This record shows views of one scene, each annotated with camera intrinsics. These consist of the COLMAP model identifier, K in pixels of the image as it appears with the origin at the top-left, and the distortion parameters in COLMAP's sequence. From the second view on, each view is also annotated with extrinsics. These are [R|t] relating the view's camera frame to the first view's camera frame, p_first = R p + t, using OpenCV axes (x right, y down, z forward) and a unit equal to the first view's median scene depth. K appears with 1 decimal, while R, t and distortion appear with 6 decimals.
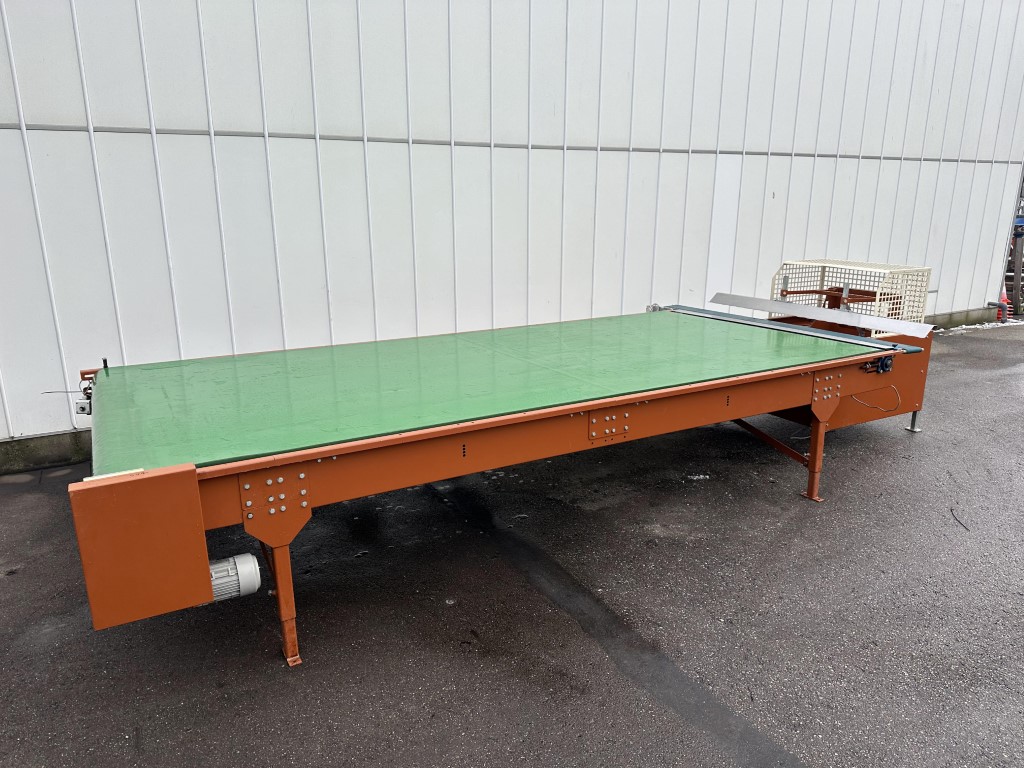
lens RADIAL K [[712.1, 0, 515.5], [0, 712.1, 399.7], [0, 0, 1]] dist [-0.000241, -0.000836]
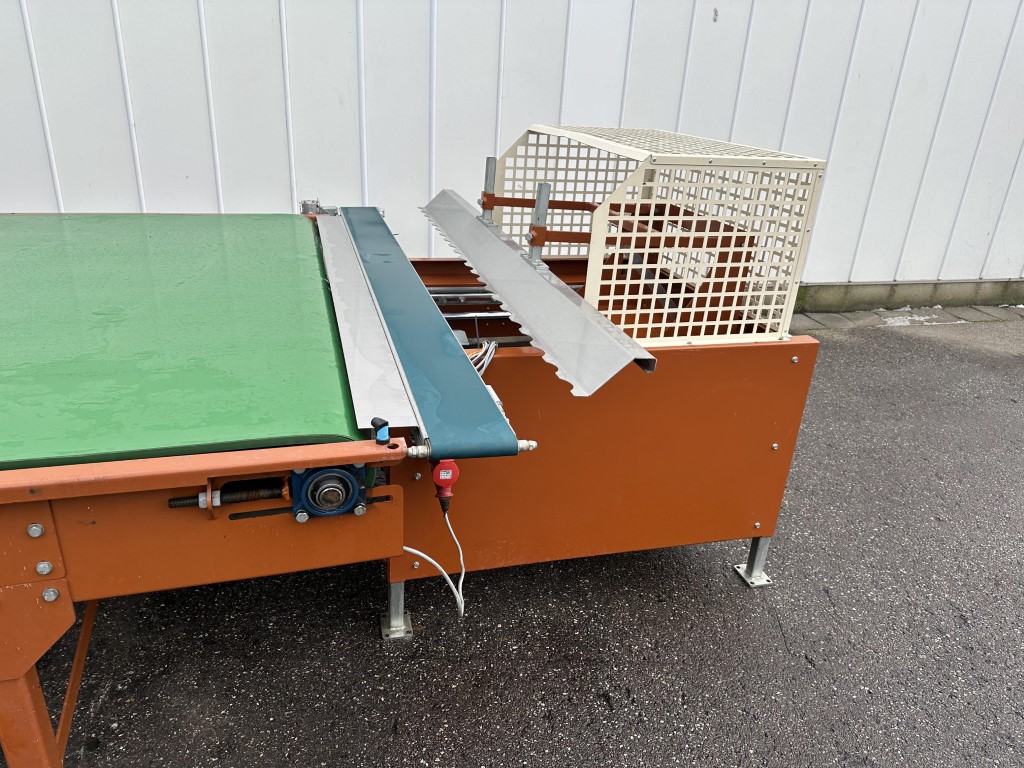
lens RADIAL K [[712.1, 0, 515.5], [0, 712.1, 399.7], [0, 0, 1]] dist [-0.000241, -0.000836]
pose [[0.971342, 0.144098, -0.189024, 0.577358], [-0.115880, 0.981454, 0.152712, -0.120229], [0.207524, -0.126431, 0.970025, 0.695331]]
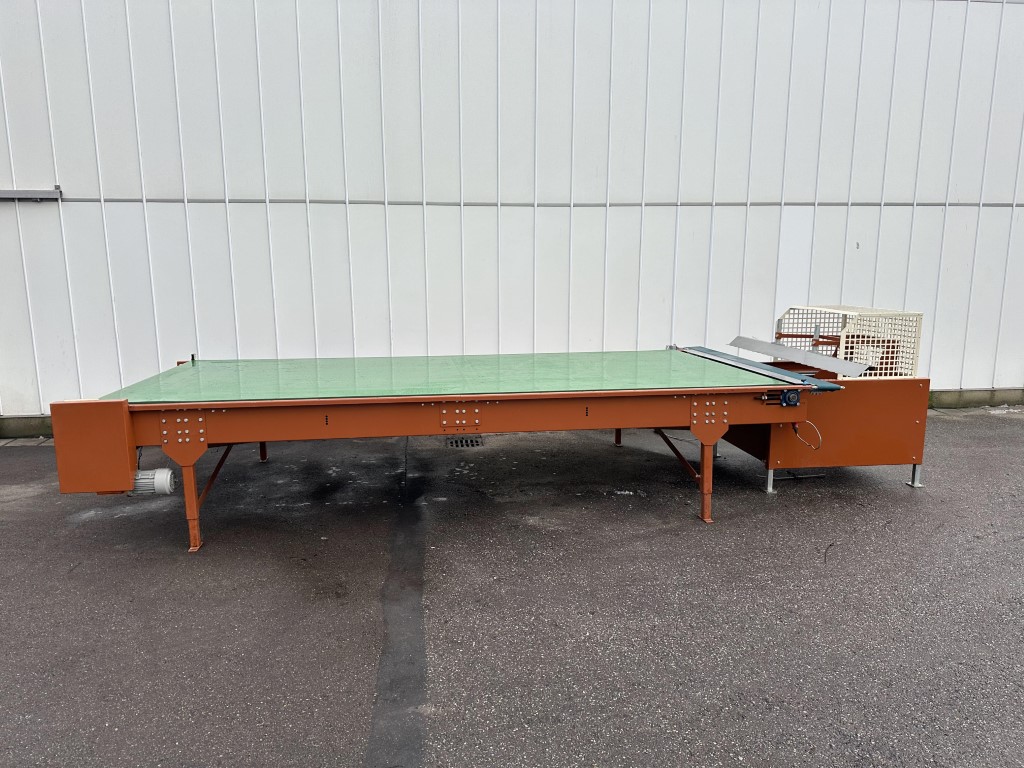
lens RADIAL K [[720.3, 0, 510.0], [0, 720.3, 388.8], [0, 0, 1]] dist [0.068675, -0.103765]
pose [[0.928023, 0.062936, -0.367169, 0.481233], [-0.099309, 0.991754, -0.081009, 0.056359], [0.359043, 0.111641, 0.926620, -0.109751]]
